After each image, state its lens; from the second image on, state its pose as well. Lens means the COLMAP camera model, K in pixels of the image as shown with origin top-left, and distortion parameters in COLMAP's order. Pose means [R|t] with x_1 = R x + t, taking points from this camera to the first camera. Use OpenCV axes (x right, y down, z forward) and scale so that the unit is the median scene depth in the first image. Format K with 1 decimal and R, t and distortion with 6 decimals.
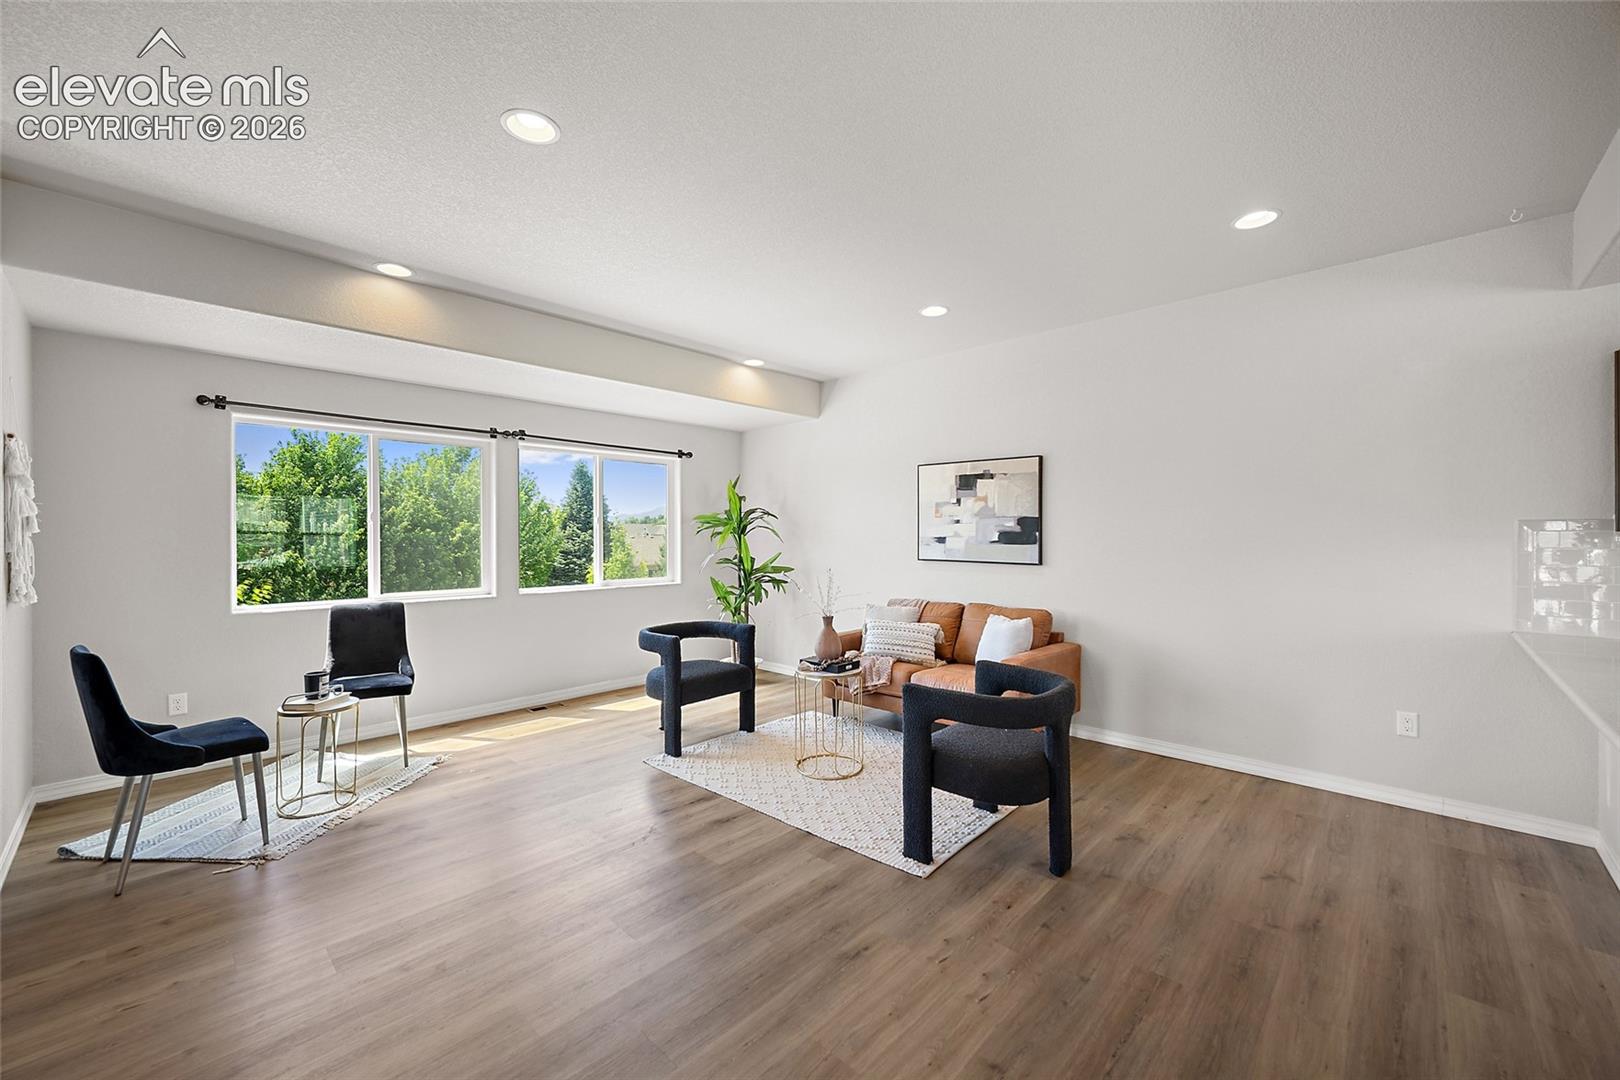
lens RADIAL K [[636.9, 0, 805.2], [0, 636.9, 526.5], [0, 0, 1]] dist [-0.003527, 0.001299]
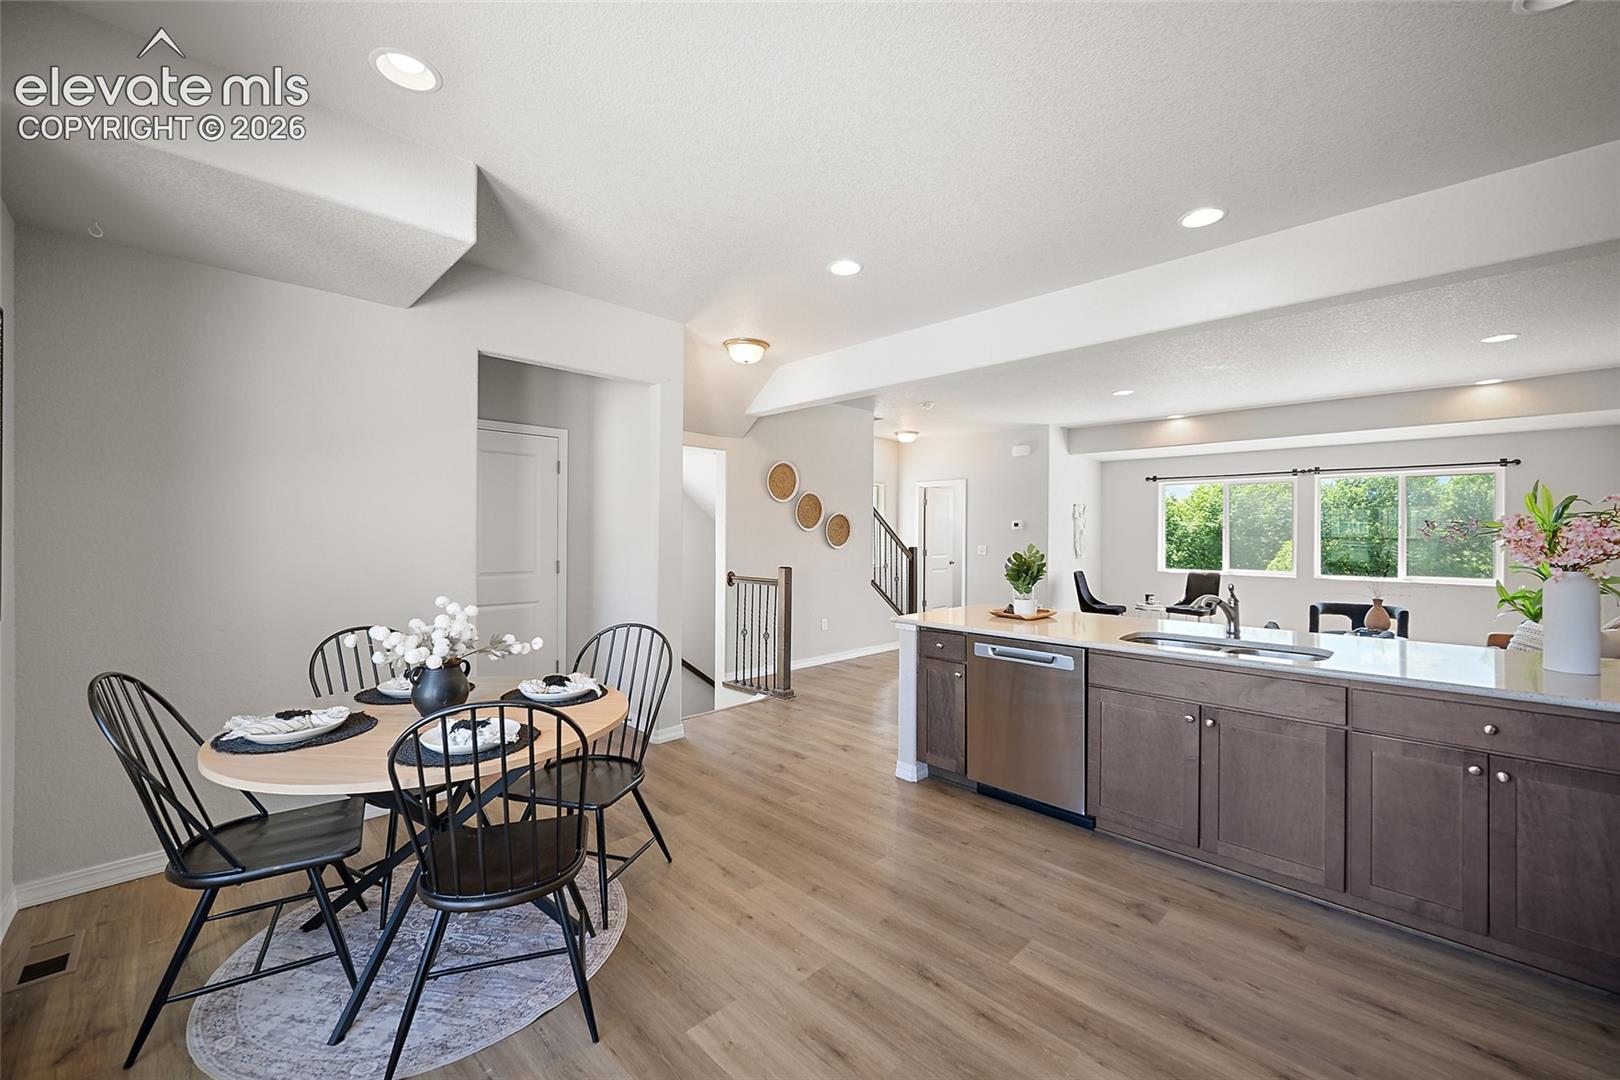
lens RADIAL K [[636.9, 0, 813.7], [0, 636.9, 534.5], [0, 0, 1]] dist [-0.003527, 0.001299]
pose [[-0.024183, 0.003669, -0.999701, 1.350334], [0.005080, 0.999981, 0.003547, -0.007602], [0.999695, -0.004993, -0.024201, -0.173774]]
